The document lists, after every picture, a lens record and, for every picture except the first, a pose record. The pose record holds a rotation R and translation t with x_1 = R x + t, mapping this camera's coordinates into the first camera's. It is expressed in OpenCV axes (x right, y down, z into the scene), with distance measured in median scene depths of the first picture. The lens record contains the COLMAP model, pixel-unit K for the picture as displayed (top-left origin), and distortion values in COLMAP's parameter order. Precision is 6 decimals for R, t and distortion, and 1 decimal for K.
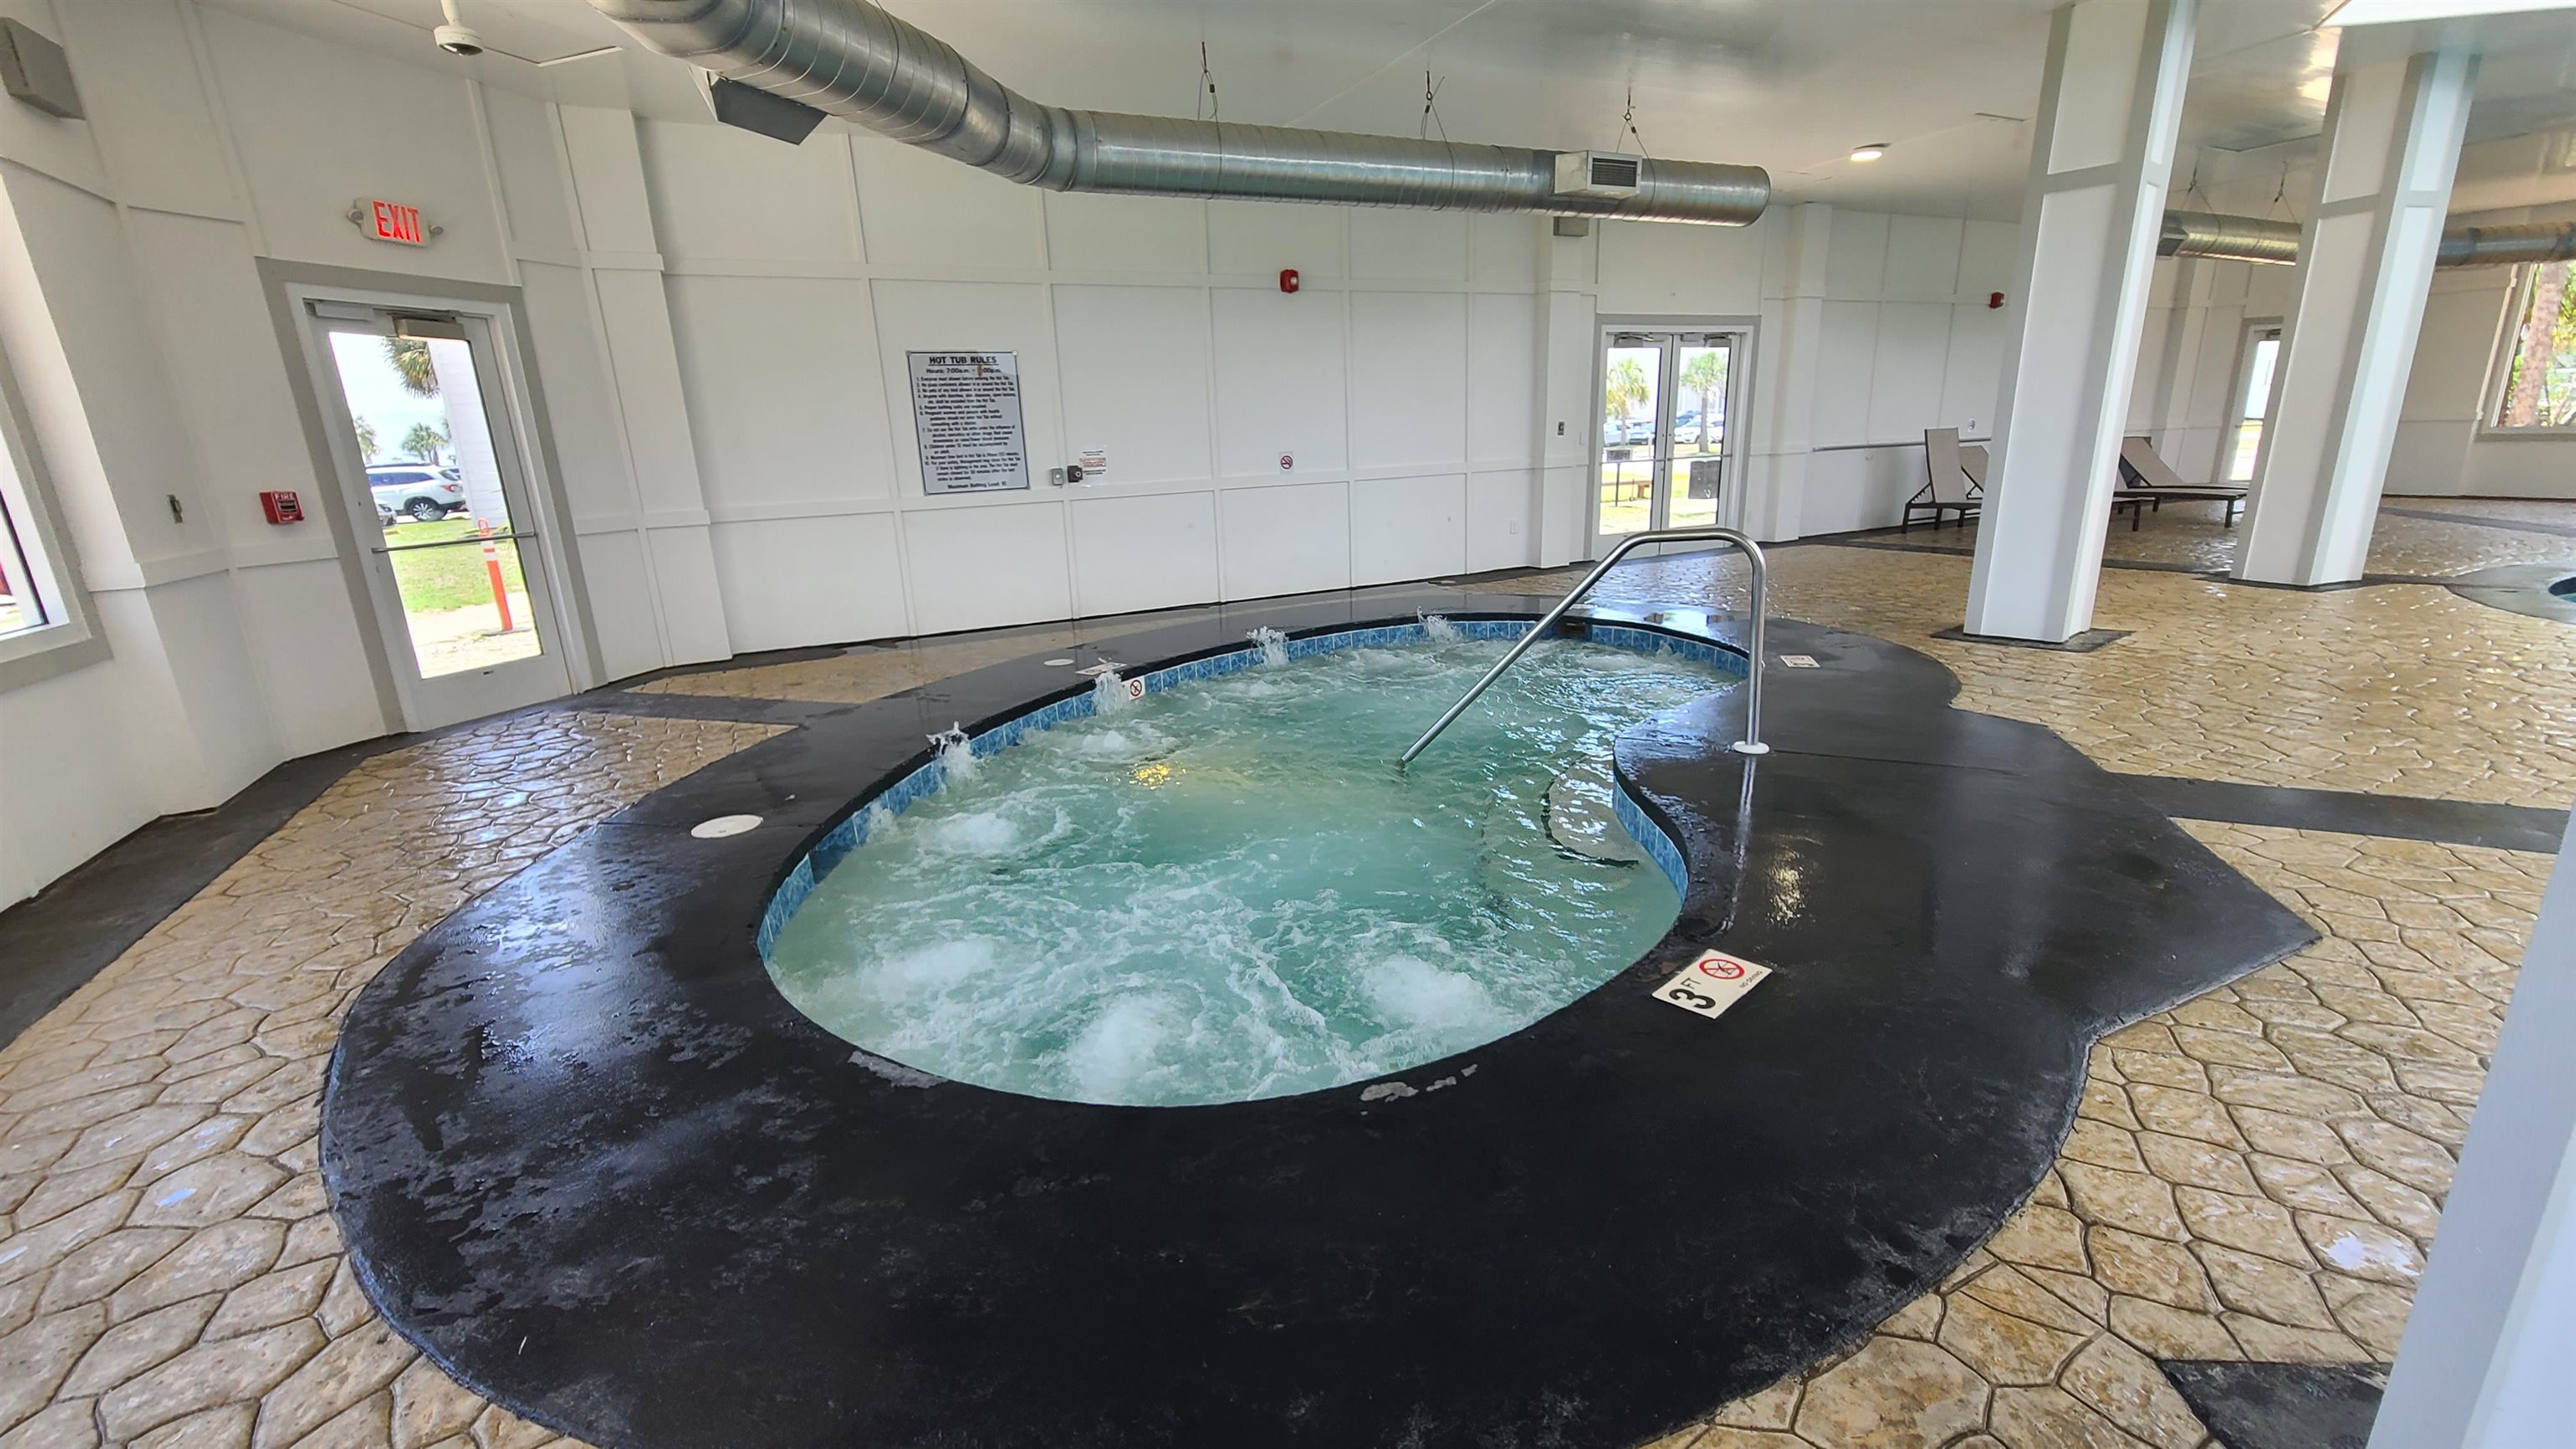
lens RADIAL K [[1037.3, 0, 1277.5], [0, 1037.3, 728.7], [0, 0, 1]] dist [0.003116, -0.003099]
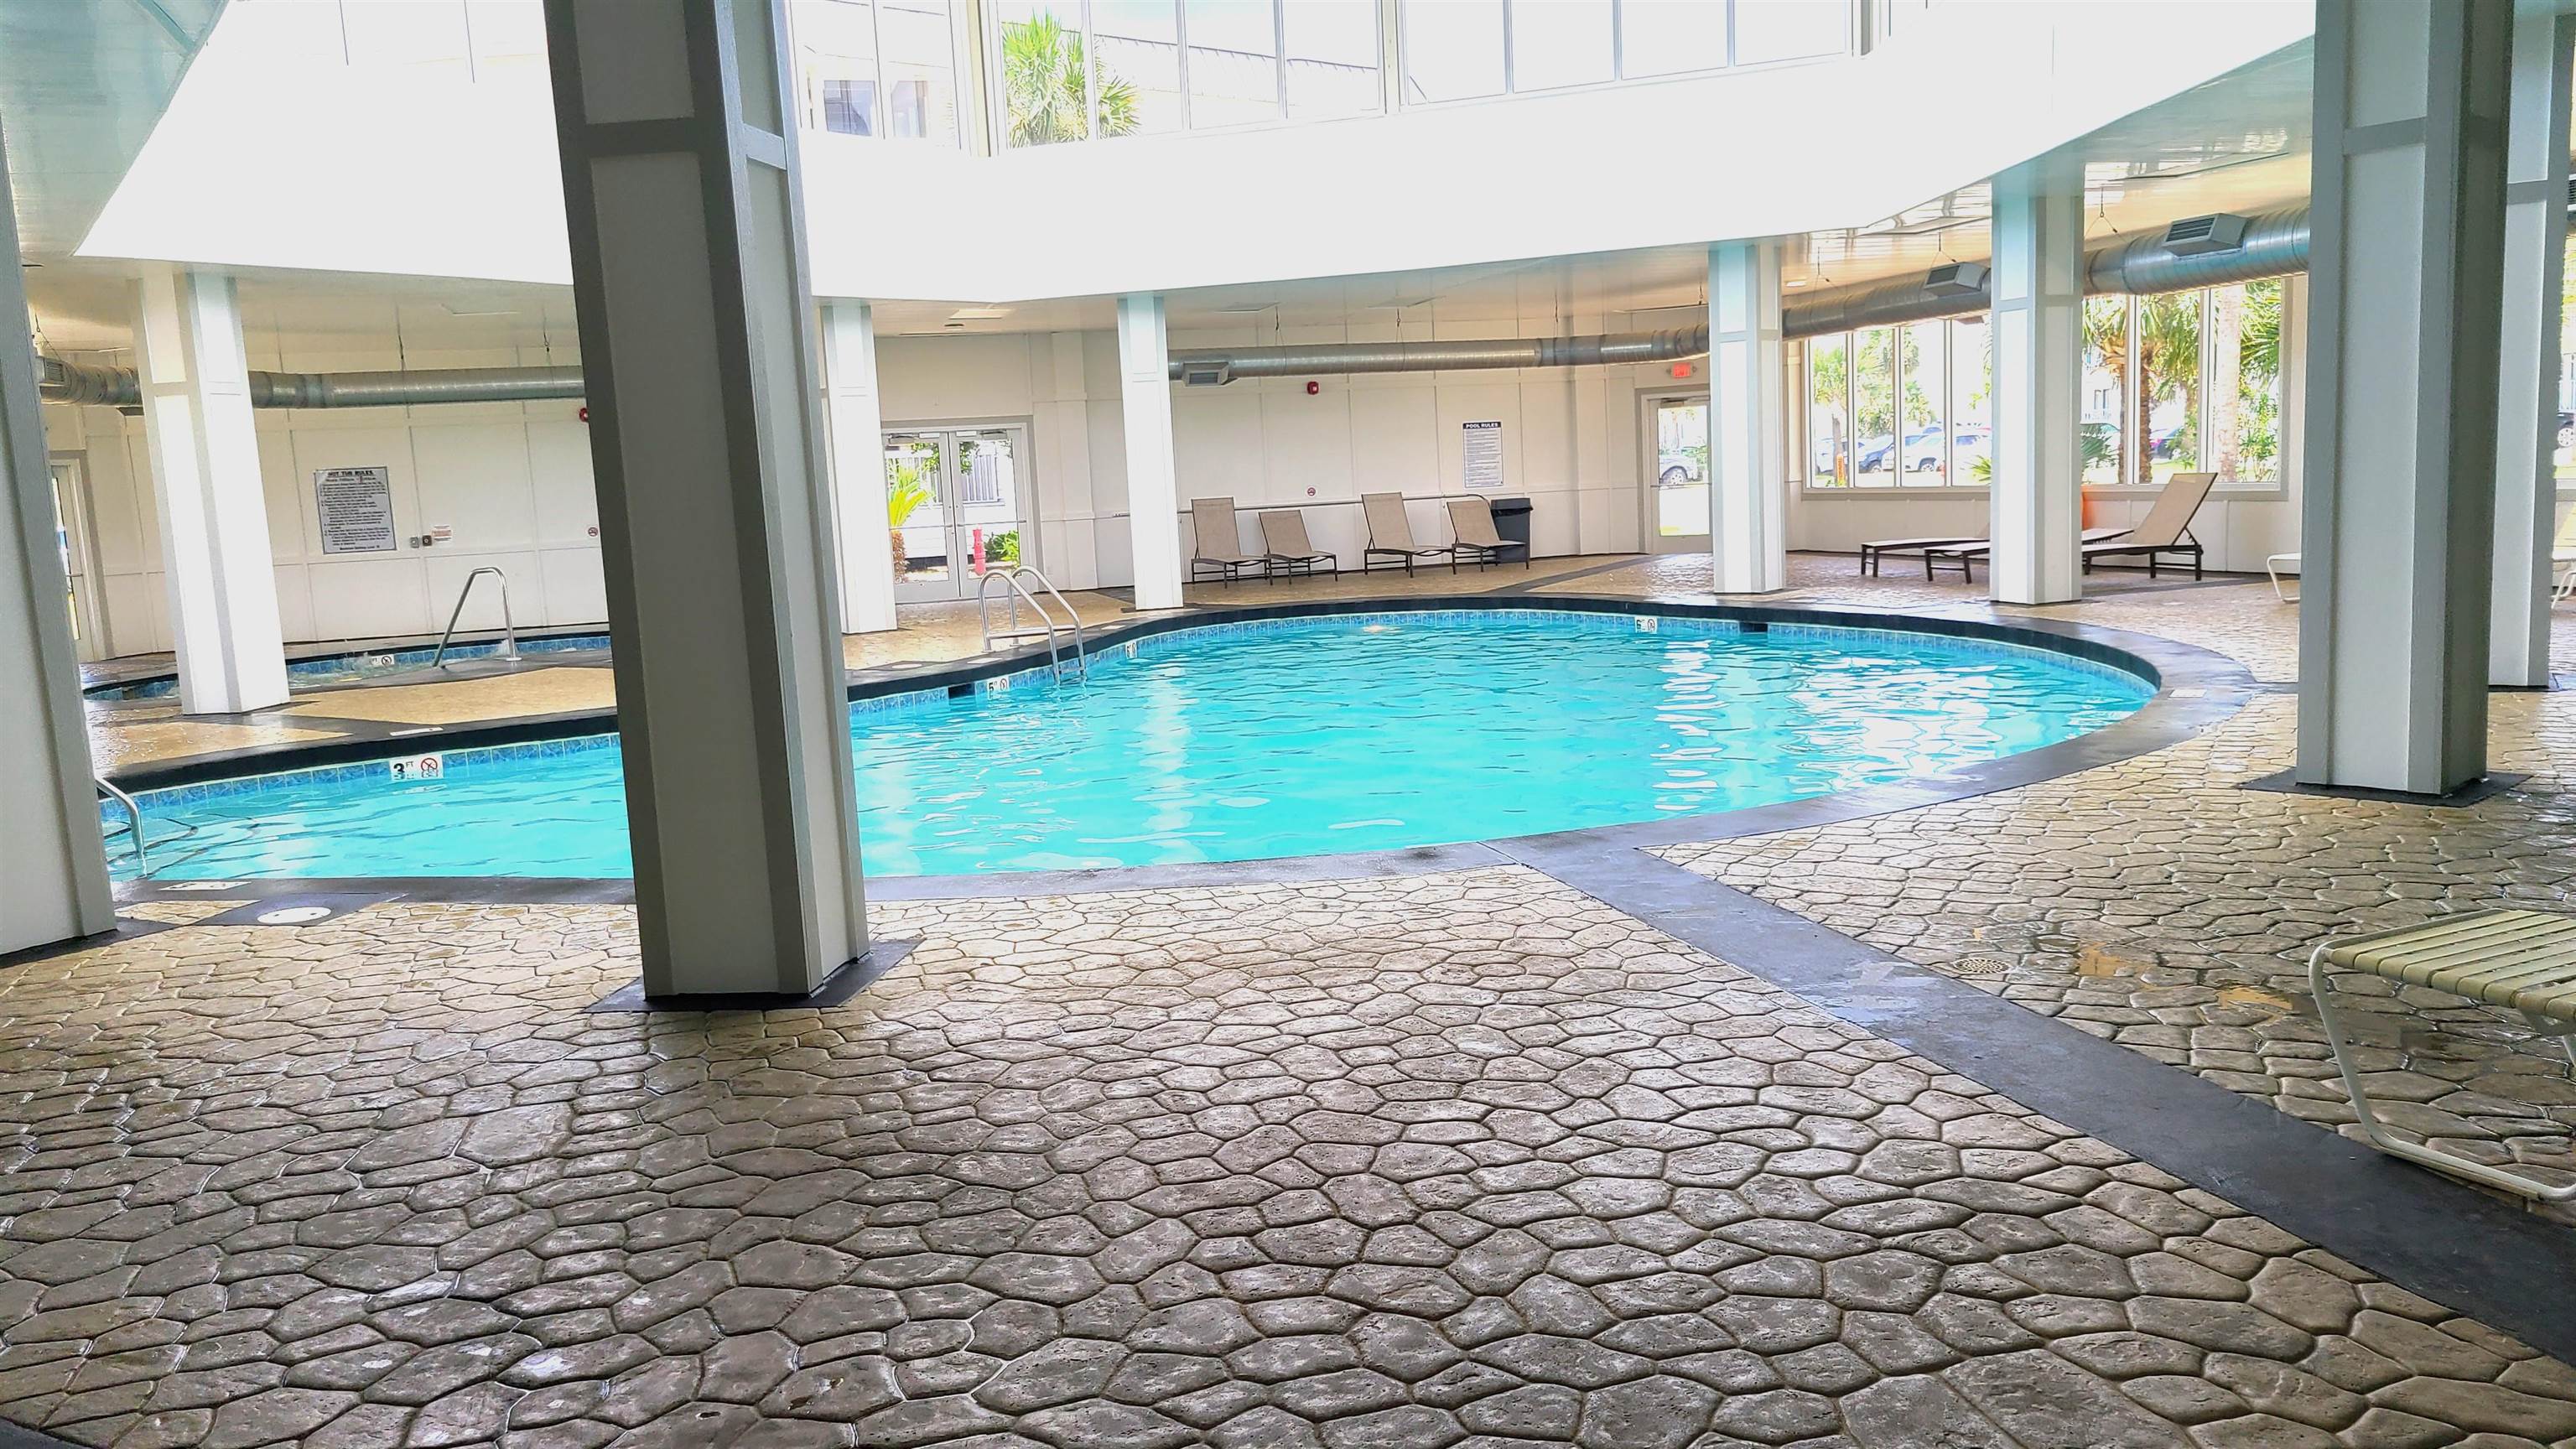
lens RADIAL K [[1876.5, 0, 1302.6], [0, 1876.5, 721.7], [0, 0, 1]] dist [0.011028, -0.001787]
pose [[0.988984, 0.009646, -0.147707, 1.563249], [-0.029599, 0.990608, -0.133492, 0.369338], [0.145032, 0.136394, 0.979981, -1.571370]]
